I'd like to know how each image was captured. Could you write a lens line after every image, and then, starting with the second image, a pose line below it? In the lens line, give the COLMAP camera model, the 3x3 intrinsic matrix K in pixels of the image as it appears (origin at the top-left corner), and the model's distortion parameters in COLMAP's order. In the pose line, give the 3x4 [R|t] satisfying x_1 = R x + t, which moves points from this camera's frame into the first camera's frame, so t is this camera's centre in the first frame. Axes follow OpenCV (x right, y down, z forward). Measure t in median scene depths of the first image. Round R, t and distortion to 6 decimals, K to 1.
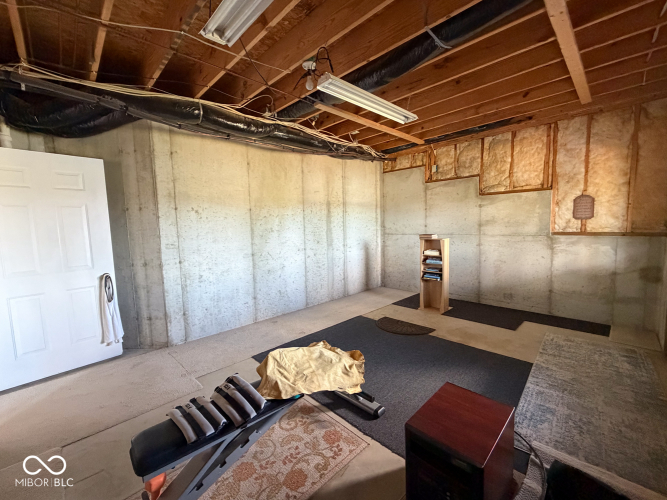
lens RADIAL K [[279.8, 0, 333.5], [0, 279.8, 250.0], [0, 0, 1]] dist [-0.011353, 0.000158]
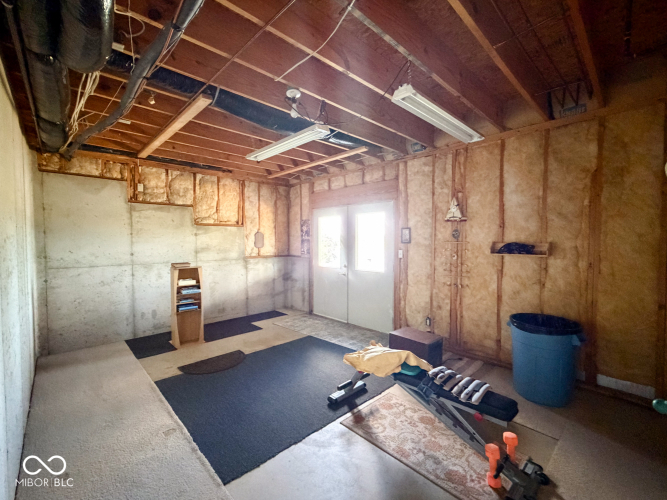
lens RADIAL K [[279.8, 0, 333.5], [0, 279.8, 250.0], [0, 0, 1]] dist [-0.011353, 0.000158]
pose [[0.014072, -0.006401, 0.999880, -0.591712], [0.094838, 0.995480, 0.005038, -0.057692], [-0.995393, 0.094756, 0.014615, 0.497024]]
